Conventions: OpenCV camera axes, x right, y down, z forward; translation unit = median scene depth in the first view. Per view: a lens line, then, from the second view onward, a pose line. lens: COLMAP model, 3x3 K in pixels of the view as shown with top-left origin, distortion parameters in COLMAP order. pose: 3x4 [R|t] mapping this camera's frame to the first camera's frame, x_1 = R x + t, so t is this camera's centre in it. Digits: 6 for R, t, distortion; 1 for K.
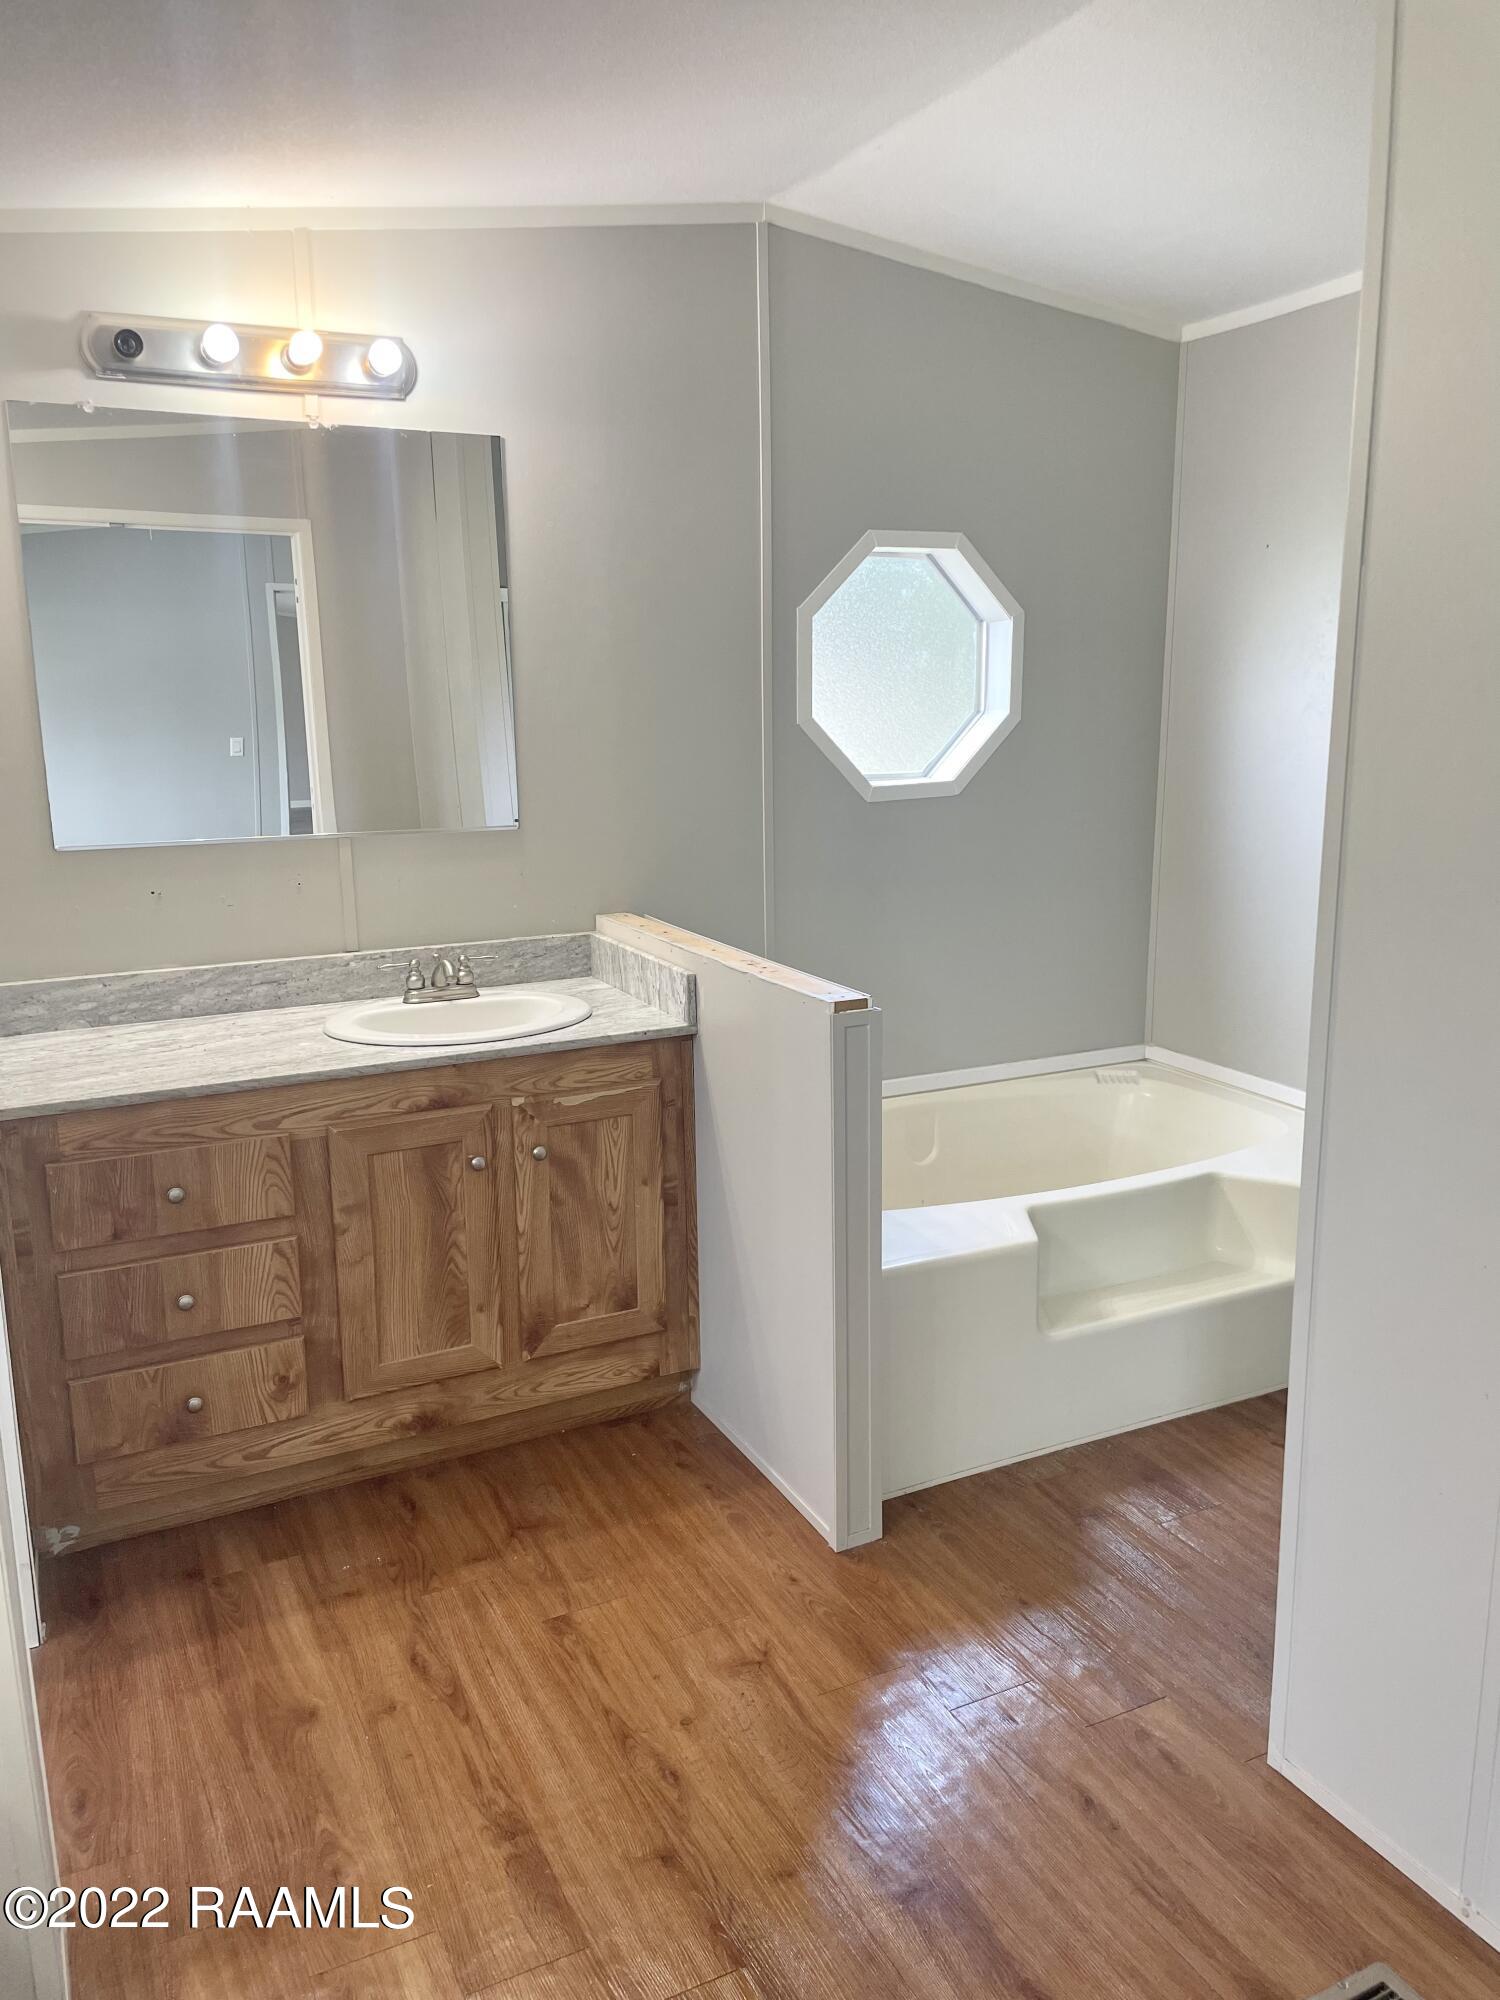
lens RADIAL K [[1525.8, 0, 765.0], [0, 1525.8, 996.0], [0, 0, 1]] dist [0.094252, -0.117878]
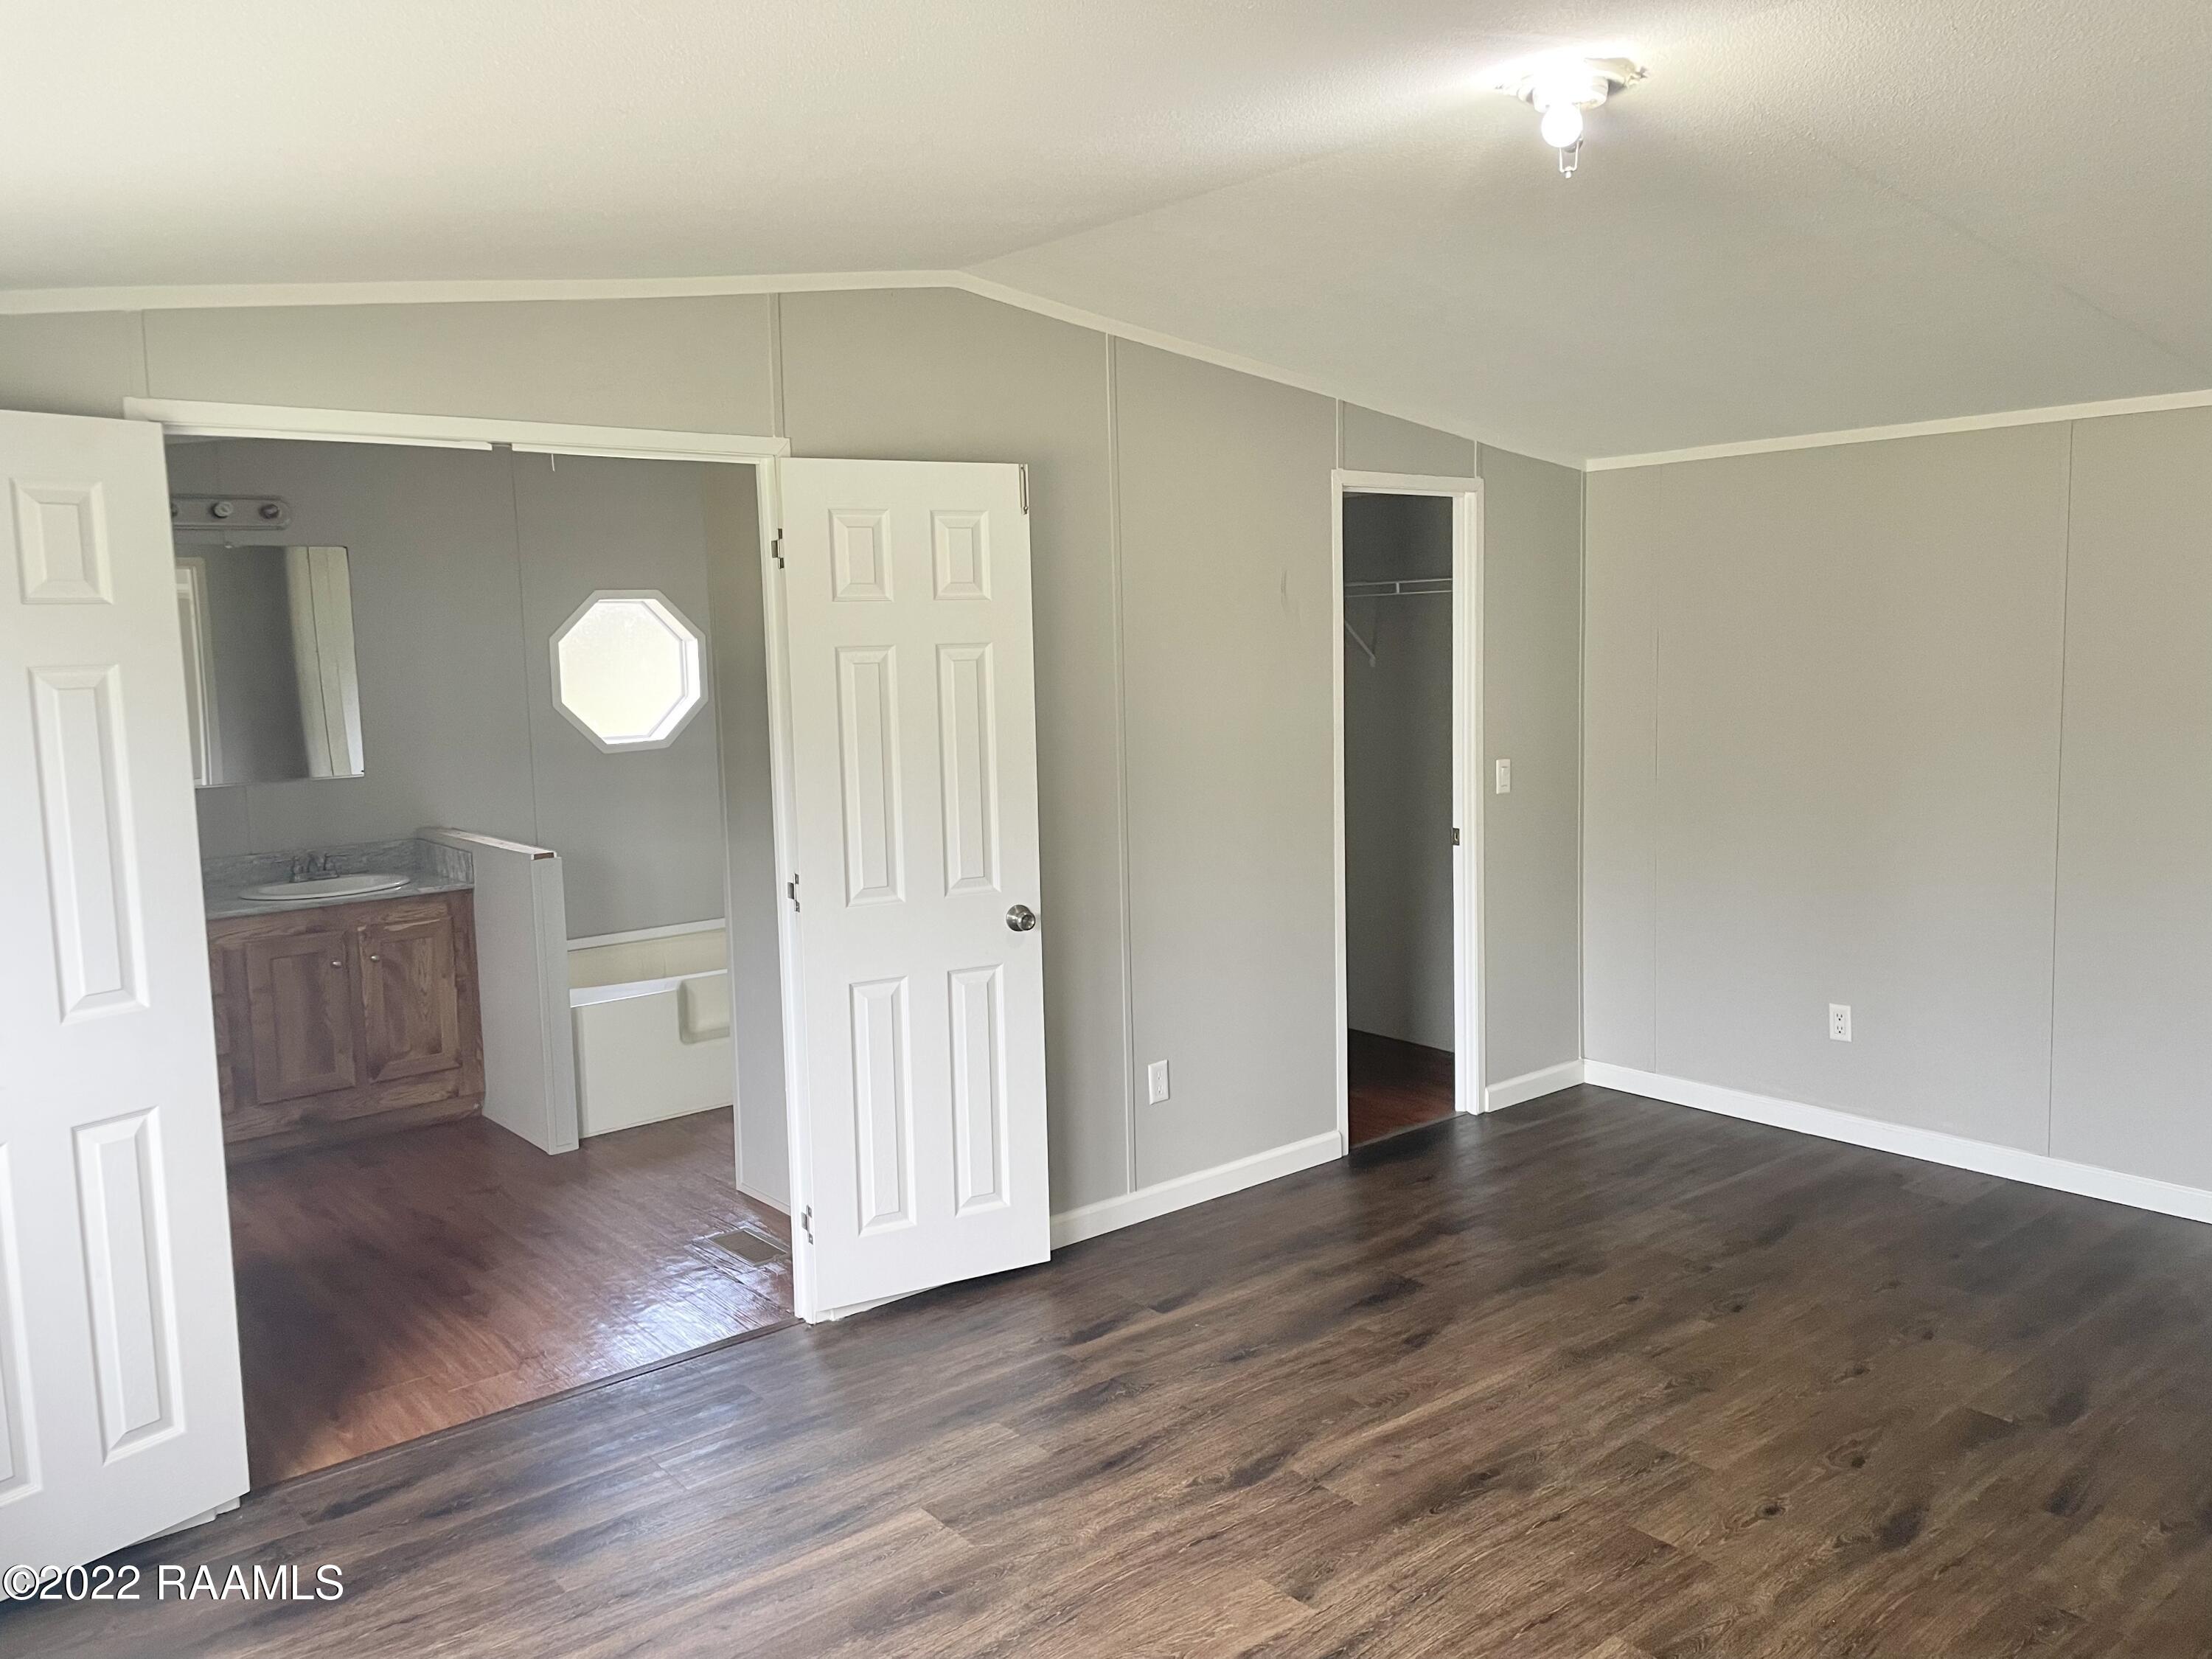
lens RADIAL K [[1687.5, 0, 1089.5], [0, 1687.5, 809.0], [0, 0, 1]] dist [0.094252, -0.117878]
pose [[0.976871, -0.039124, 0.210218, 0.237335], [0.059087, 0.994230, -0.089533, 0.151480], [-0.205502, 0.099883, 0.973546, -1.050339]]
